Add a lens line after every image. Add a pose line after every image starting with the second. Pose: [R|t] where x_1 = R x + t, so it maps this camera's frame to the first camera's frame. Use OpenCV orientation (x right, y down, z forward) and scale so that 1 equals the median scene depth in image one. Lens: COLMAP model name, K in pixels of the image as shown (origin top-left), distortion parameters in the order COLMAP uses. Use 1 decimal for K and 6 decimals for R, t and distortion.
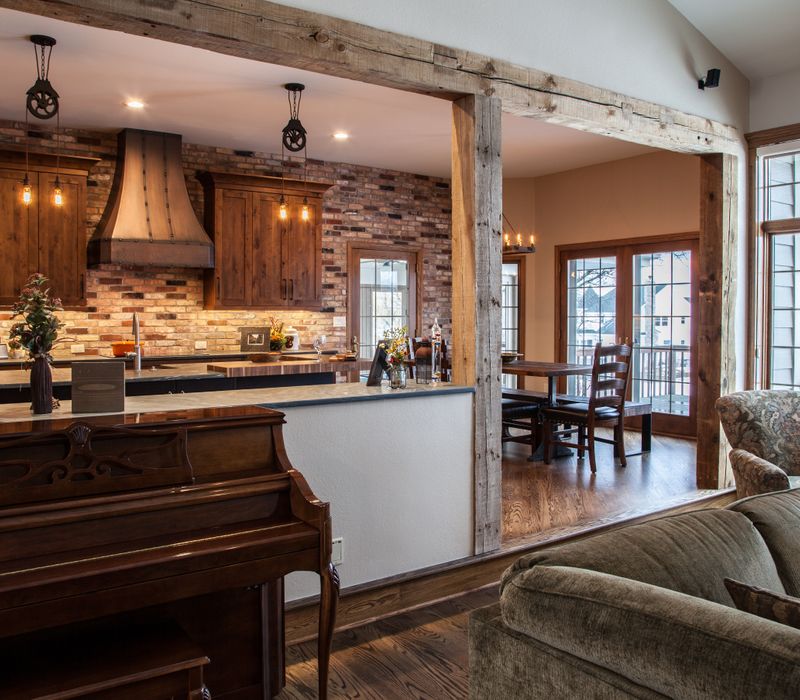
lens RADIAL K [[773.4, 0, 412.9], [0, 773.4, 326.1], [0, 0, 1]] dist [-0.087057, 0.000000]
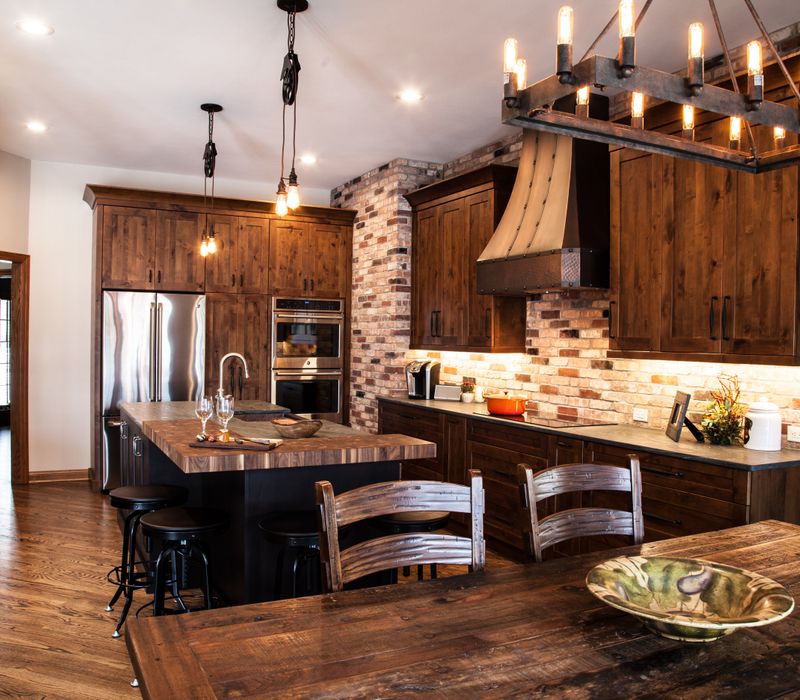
lens RADIAL K [[714.5, 0, 400.0], [0, 714.5, 351.1], [0, 0, 1]] dist [-0.122203, 0.066357]
pose [[-0.151925, 0.017430, -0.988238, 0.304681], [-0.034814, 0.999130, 0.022974, -0.031914], [0.987779, 0.037895, -0.151186, 0.908516]]
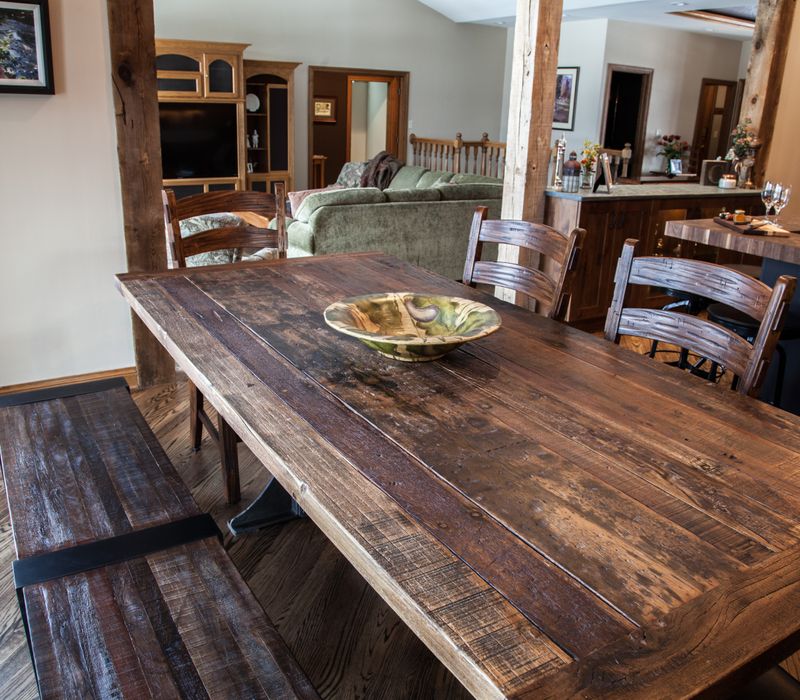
lens RADIAL K [[714.5, 0, 411.5], [0, 714.5, 346.1], [0, 0, 1]] dist [-0.122203, 0.066357]
pose [[-0.997261, -0.055785, 0.048568, 0.098997], [-0.036315, 0.941327, 0.335537, -0.029680], [-0.064436, 0.332854, -0.940774, 1.162874]]
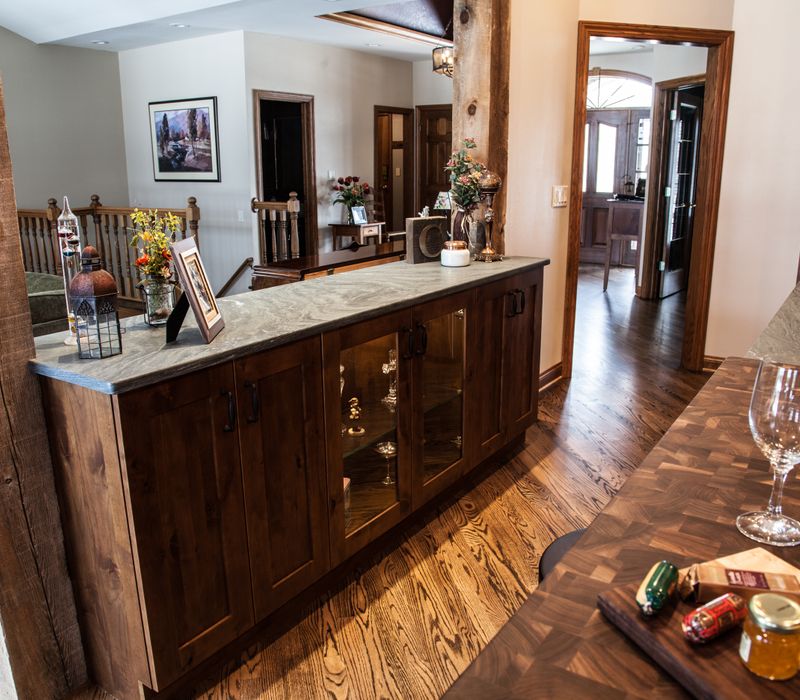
lens RADIAL K [[714.5, 0, 399.2], [0, 714.5, 360.1], [0, 0, 1]] dist [-0.122203, 0.066357]
pose [[-0.940053, 0.097823, -0.326698, -0.009257], [0.001121, 0.958858, 0.283885, -0.018148], [0.341027, 0.266501, -0.901487, 0.797030]]
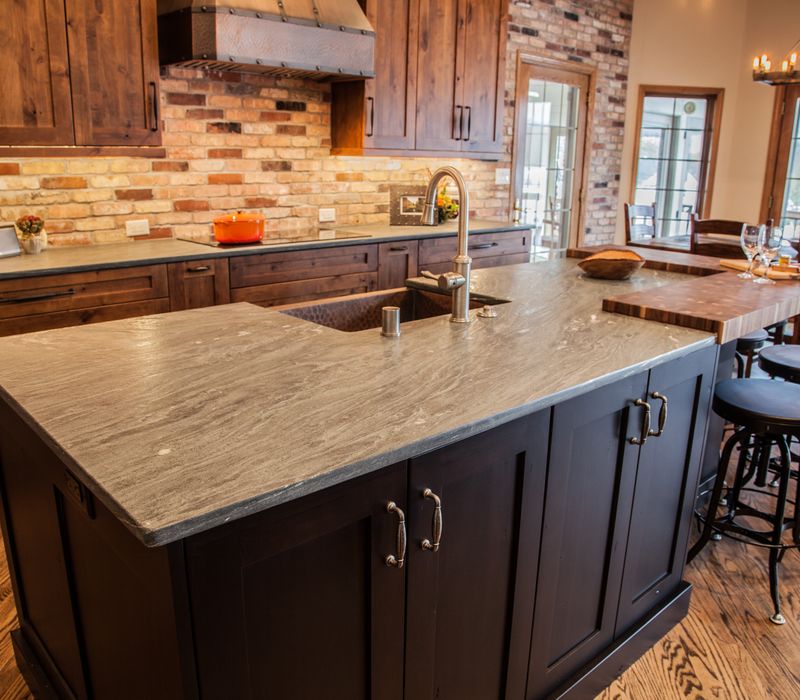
lens RADIAL K [[714.5, 0, 390.9], [0, 714.5, 356.1], [0, 0, 1]] dist [-0.122203, 0.066357]
pose [[0.994470, -0.010461, 0.104495, -0.290204], [-0.016727, 0.966545, 0.255952, -0.011582], [-0.103677, -0.256285, 0.961025, 0.441618]]
